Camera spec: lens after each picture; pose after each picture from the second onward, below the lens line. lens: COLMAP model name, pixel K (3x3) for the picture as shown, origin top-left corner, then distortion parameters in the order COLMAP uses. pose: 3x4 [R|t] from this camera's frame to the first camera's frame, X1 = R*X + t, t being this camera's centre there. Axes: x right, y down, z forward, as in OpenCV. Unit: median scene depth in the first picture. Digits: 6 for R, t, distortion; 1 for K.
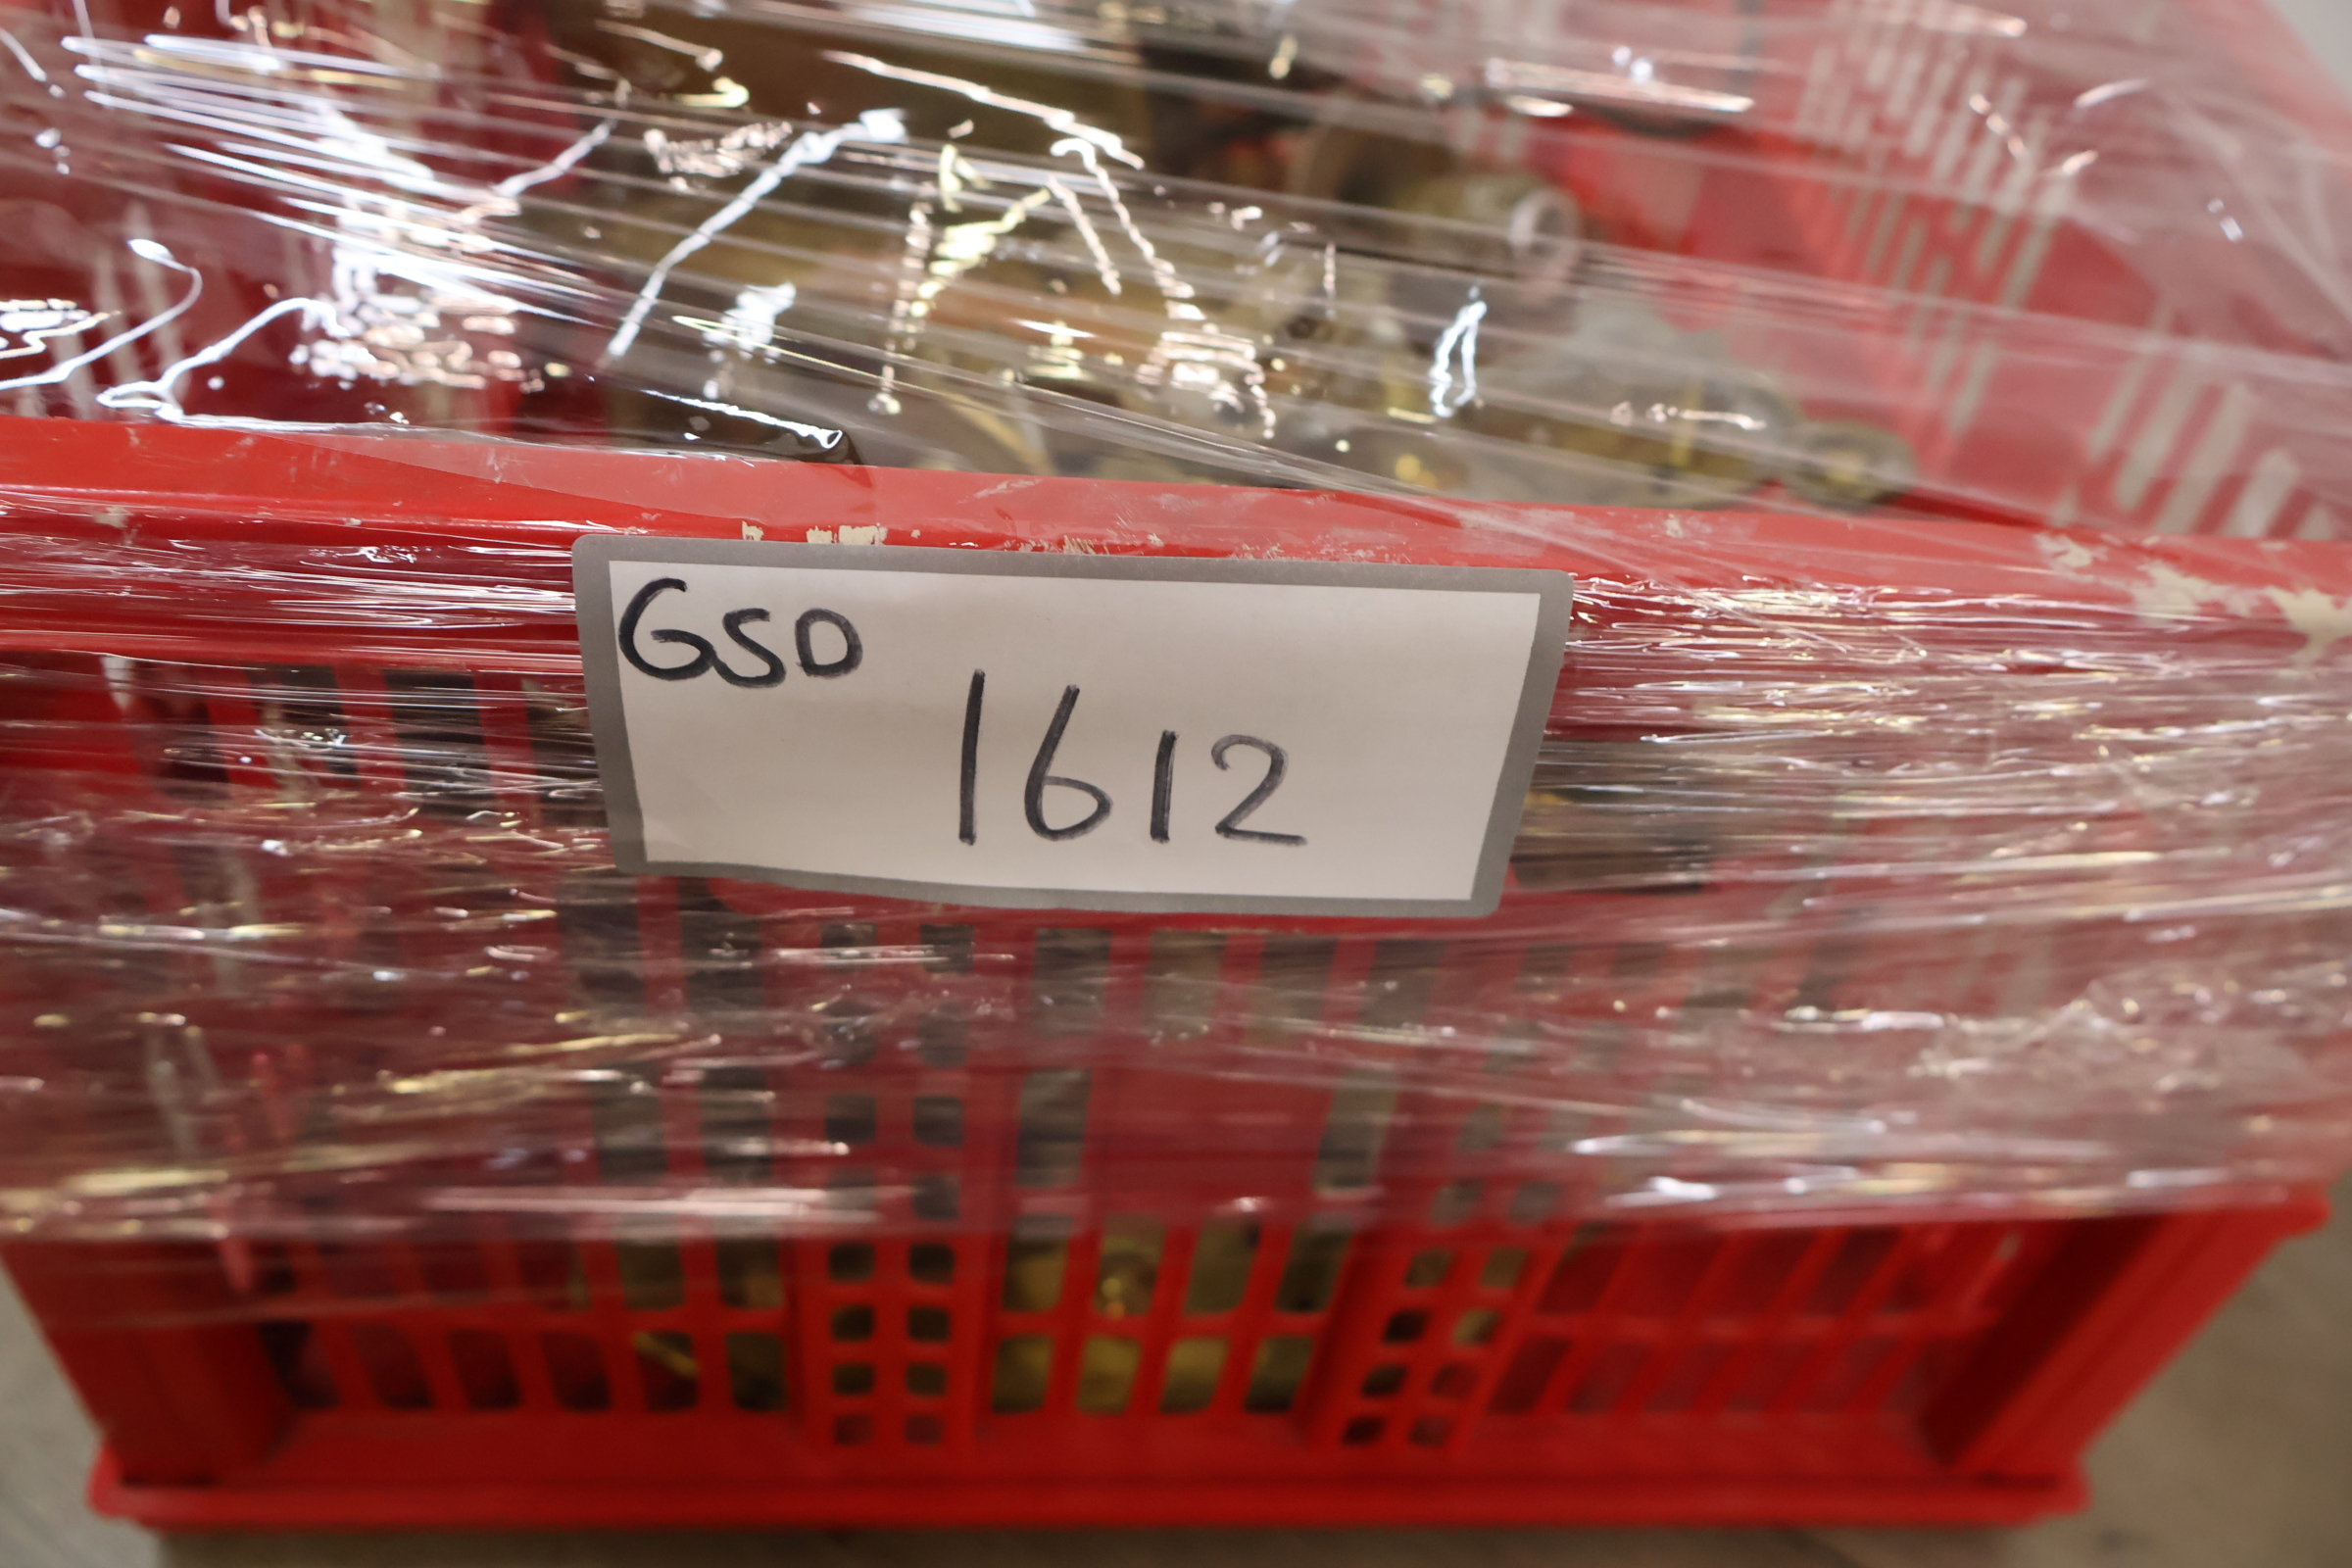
lens RADIAL K [[2018.2, 0, 1187.9], [0, 2018.2, 789.1], [0, 0, 1]] dist [0.006711, 0.009001]
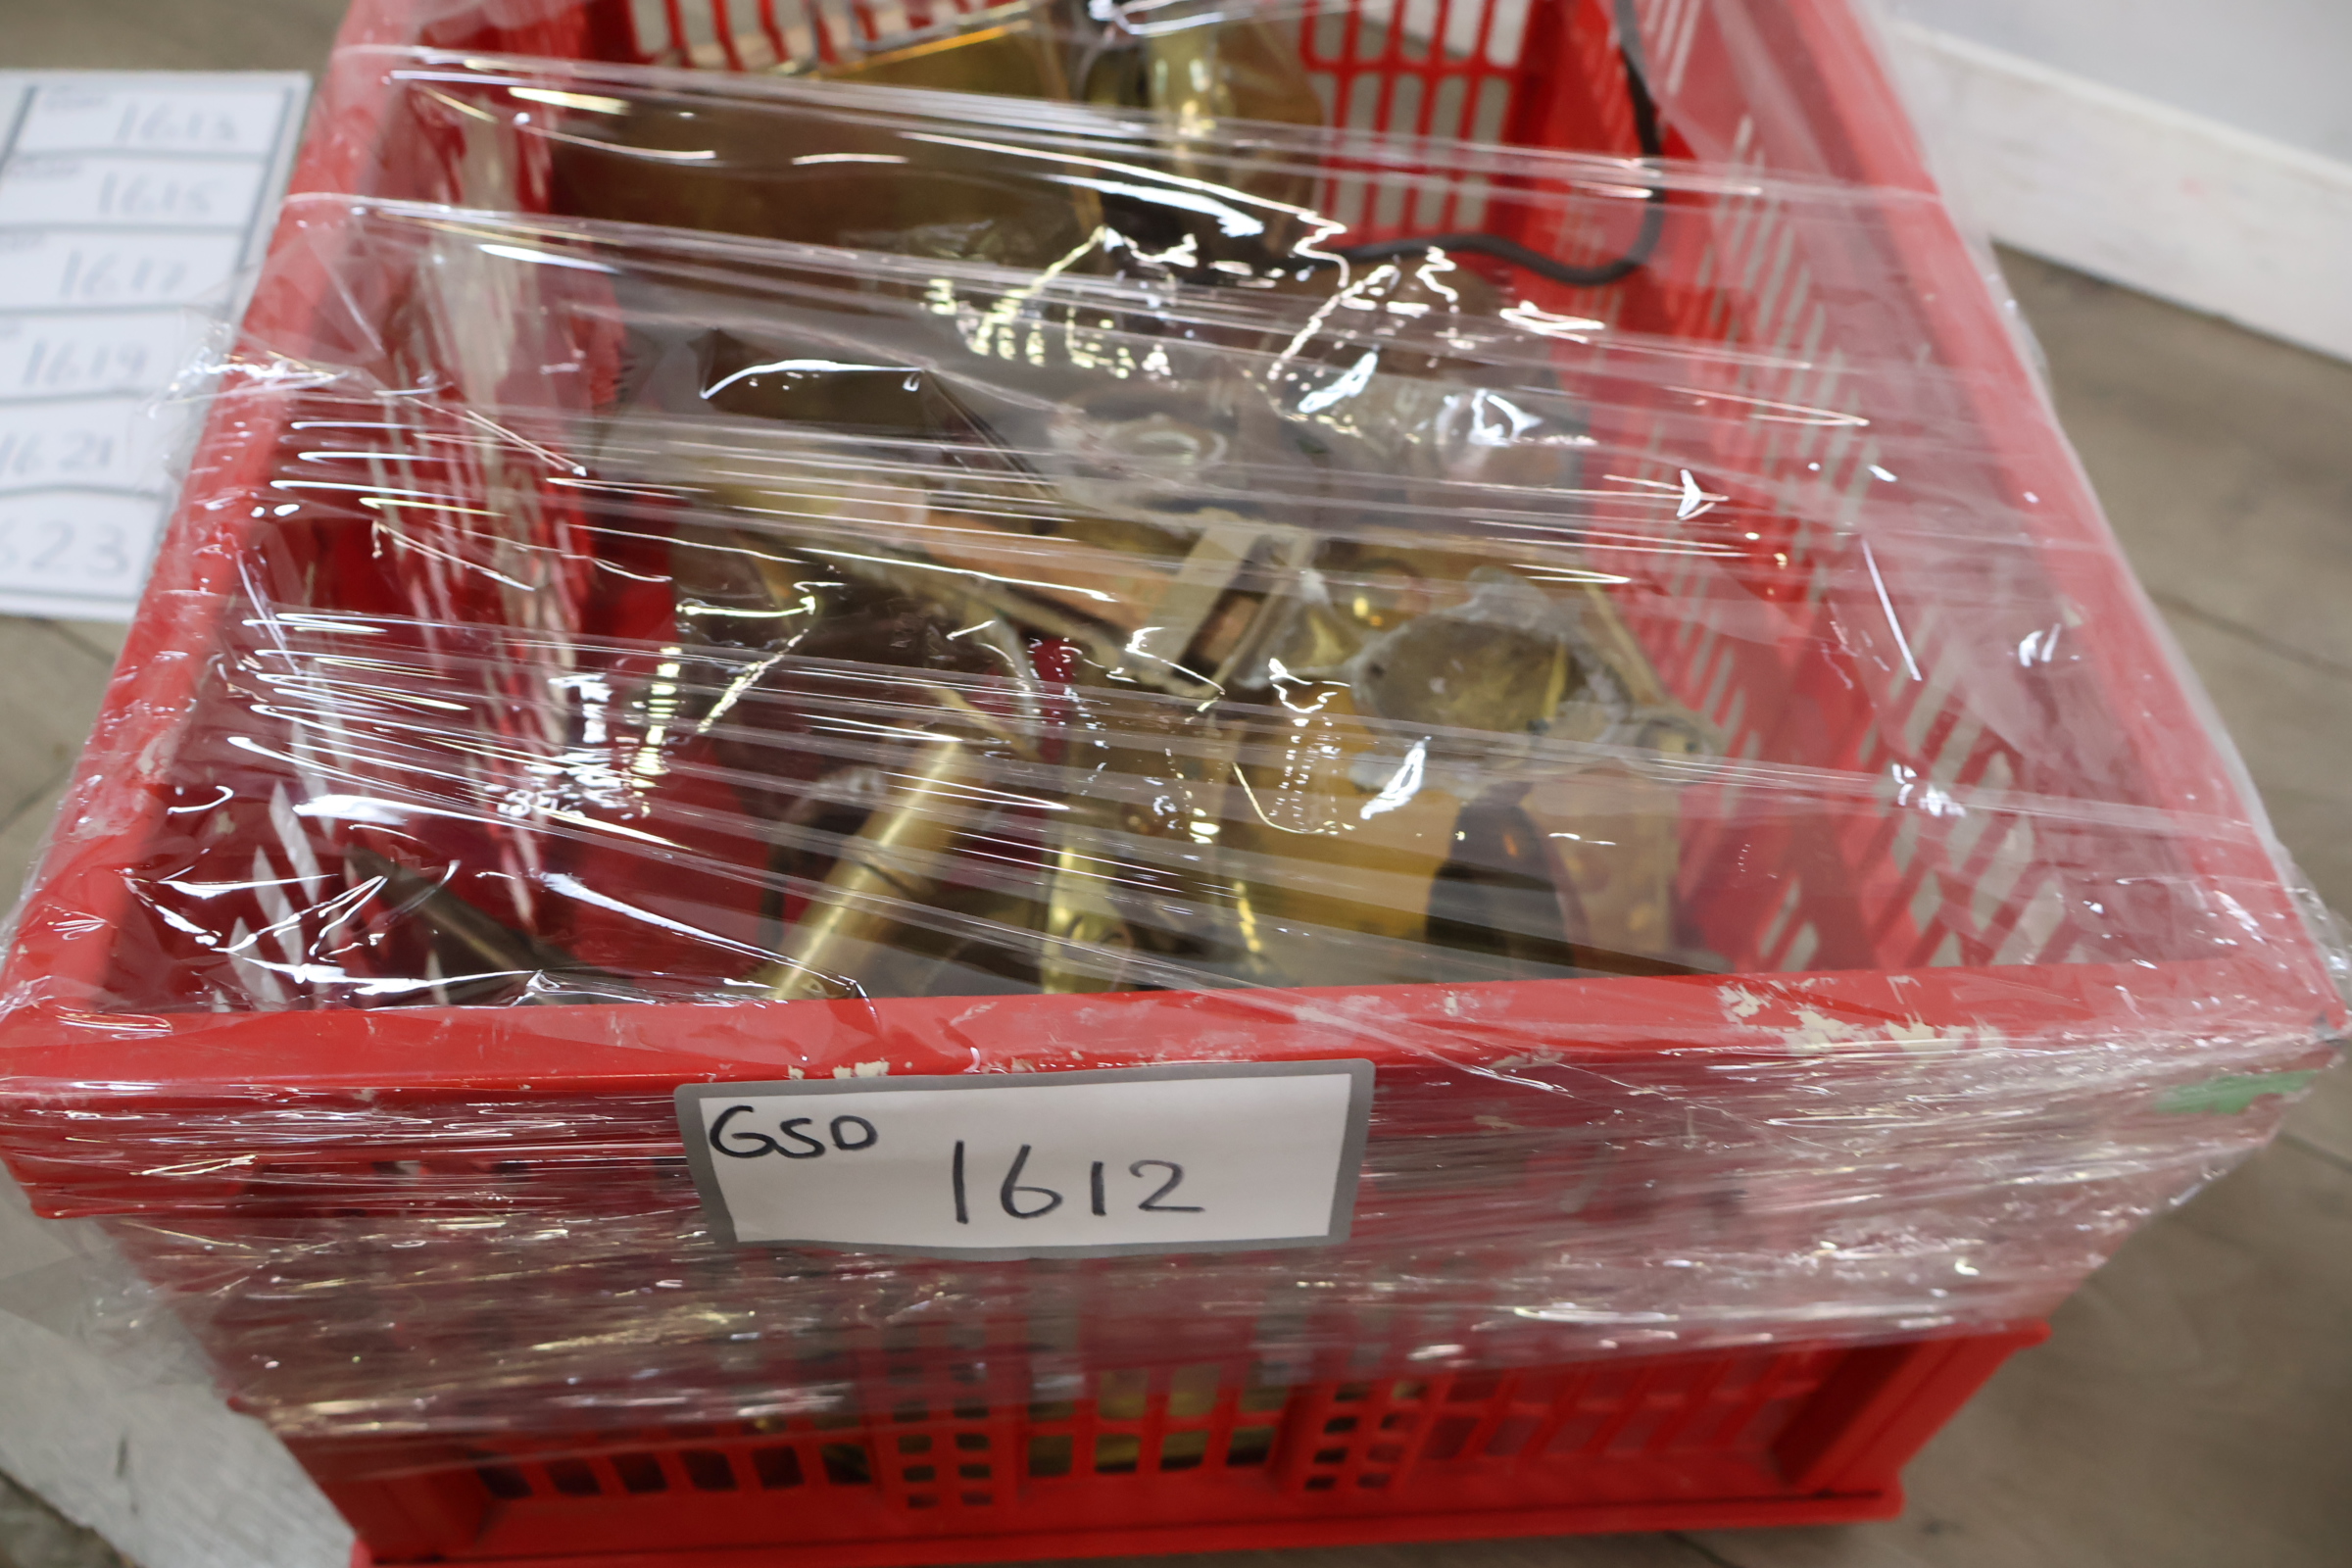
lens RADIAL K [[2018.2, 0, 1166.1], [0, 2018.2, 779.5], [0, 0, 1]] dist [0.006711, 0.009001]
pose [[0.997848, -0.047750, -0.044927, 0.112351], [0.052273, 0.993037, 0.105566, -0.431817], [0.039574, -0.107687, 0.993397, -0.365312]]
